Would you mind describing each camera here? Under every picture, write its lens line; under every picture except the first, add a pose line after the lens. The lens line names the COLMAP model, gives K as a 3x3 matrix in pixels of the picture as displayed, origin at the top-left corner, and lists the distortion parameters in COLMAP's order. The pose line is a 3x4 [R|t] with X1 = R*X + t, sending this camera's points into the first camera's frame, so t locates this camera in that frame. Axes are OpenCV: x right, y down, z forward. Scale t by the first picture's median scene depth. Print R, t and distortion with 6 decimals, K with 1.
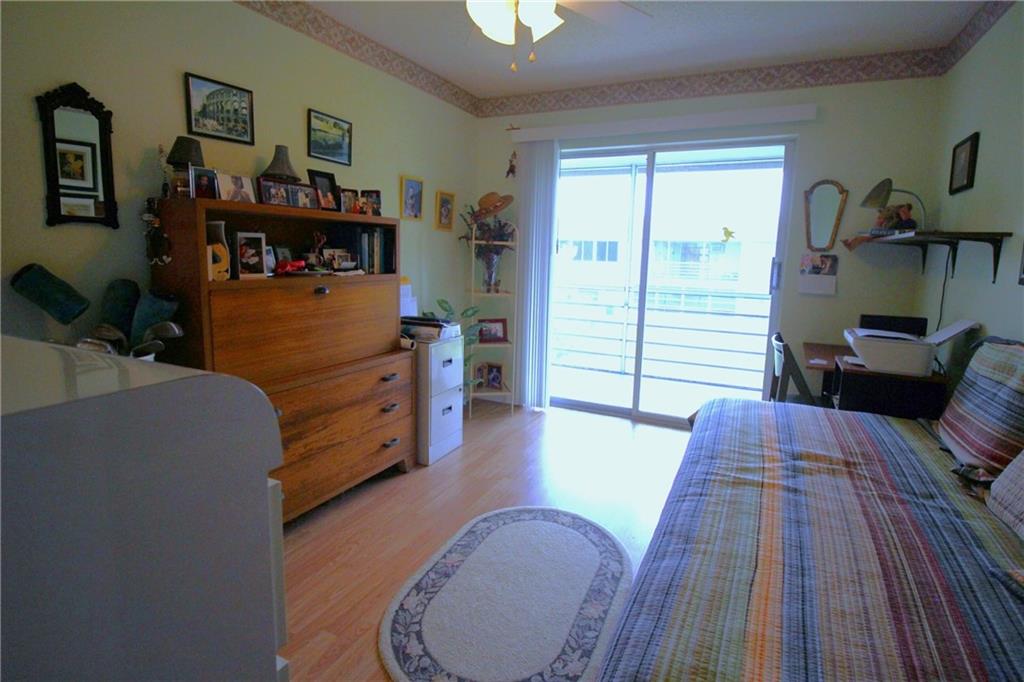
lens RADIAL K [[515.9, 0, 506.2], [0, 515.9, 333.6], [0, 0, 1]] dist [0.008273, -0.013643]
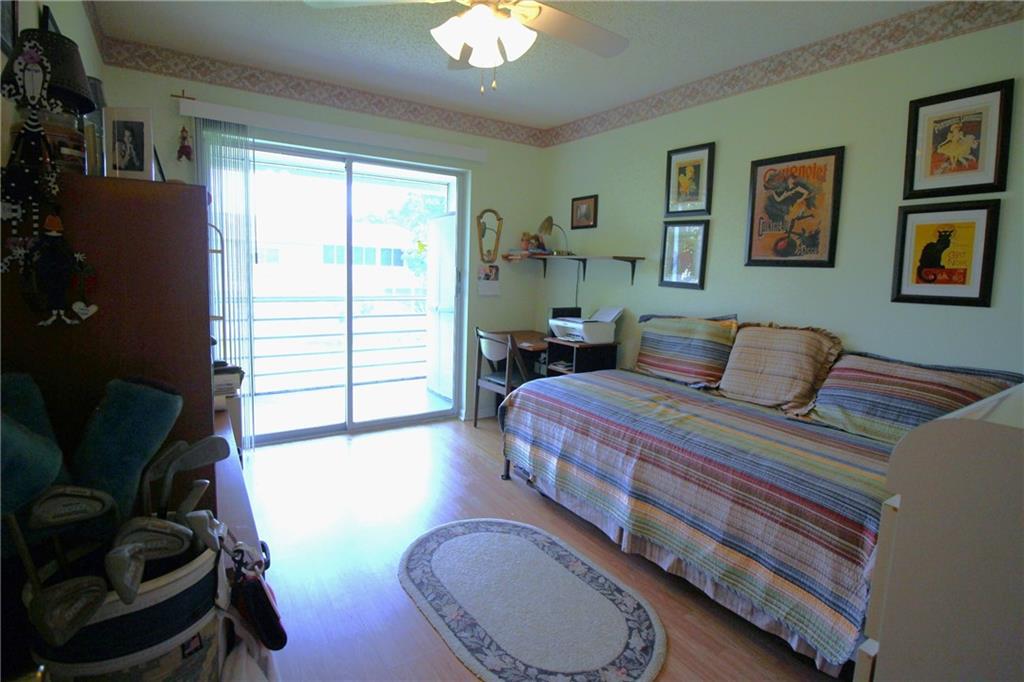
lens RADIAL K [[515.9, 0, 516.1], [0, 515.9, 338.2], [0, 0, 1]] dist [0.008273, -0.013643]
pose [[0.505334, -0.129310, 0.853180, -0.678103], [0.116687, 0.989867, 0.080914, -0.089764], [-0.854998, 0.058667, 0.515303, 0.363442]]
